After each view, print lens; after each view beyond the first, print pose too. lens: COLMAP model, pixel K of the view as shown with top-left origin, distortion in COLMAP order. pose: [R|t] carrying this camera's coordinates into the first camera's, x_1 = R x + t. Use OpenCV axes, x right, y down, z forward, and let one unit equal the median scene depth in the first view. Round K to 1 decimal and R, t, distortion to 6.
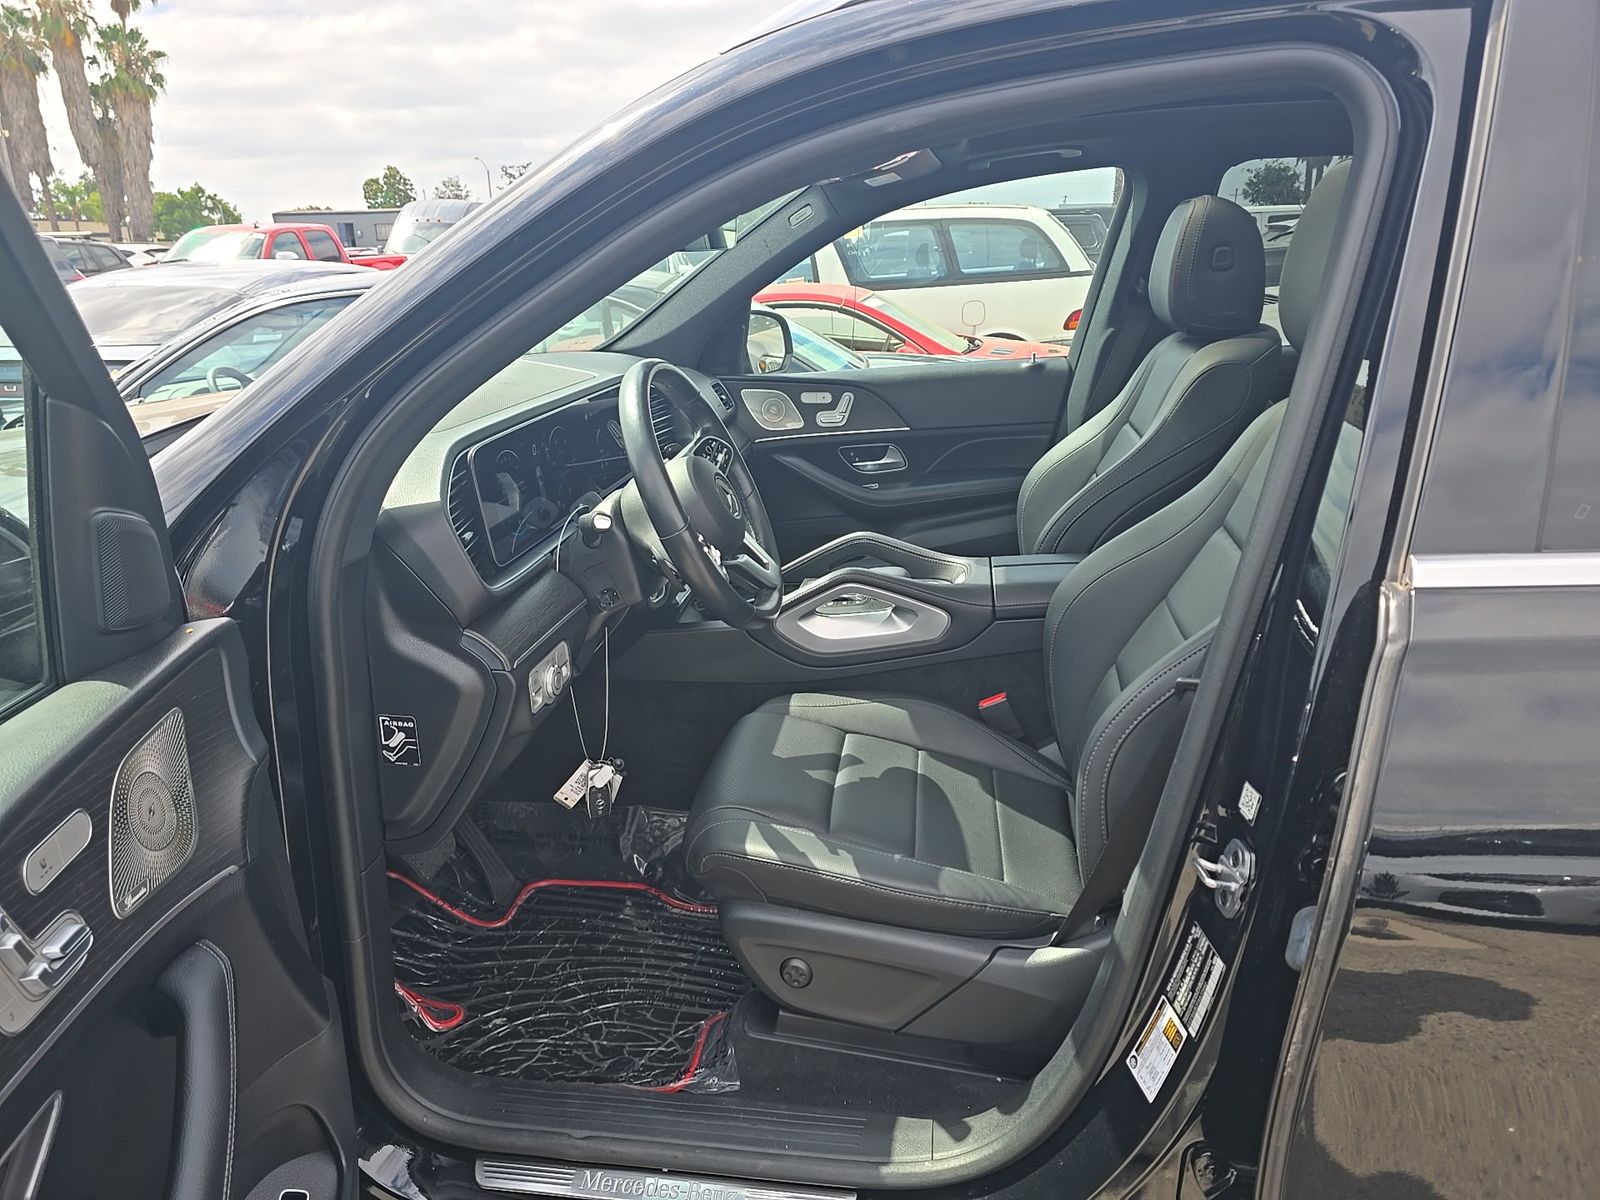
lens RADIAL K [[1074.3, 0, 797.4], [0, 1074.3, 608.0], [0, 0, 1]] dist [0.026568, -0.027289]
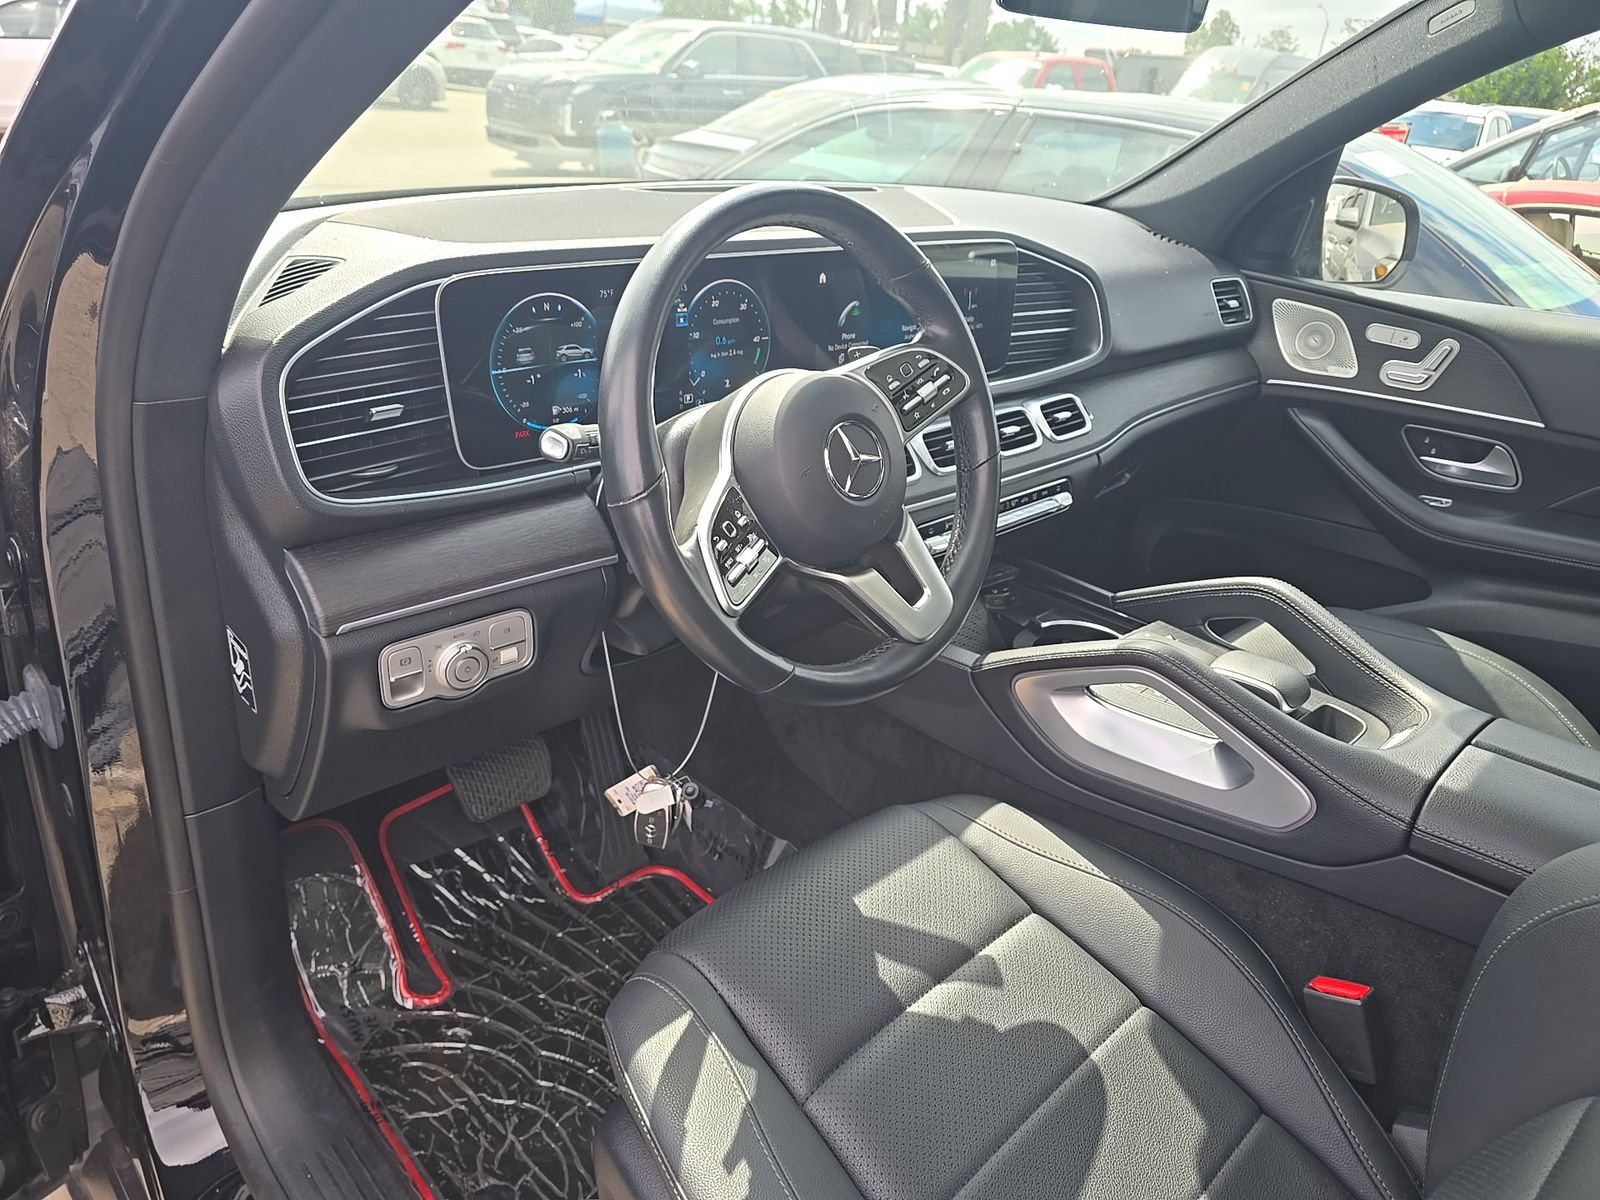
lens RADIAL K [[1111.9, 0, 749.7], [0, 1111.9, 619.3], [0, 0, 1]] dist [0.036415, -0.050813]
pose [[0.784487, 0.352917, -0.509931, 0.171992], [-0.289025, 0.935581, 0.202862, -0.104931], [0.548675, -0.011760, 0.835953, 0.408880]]
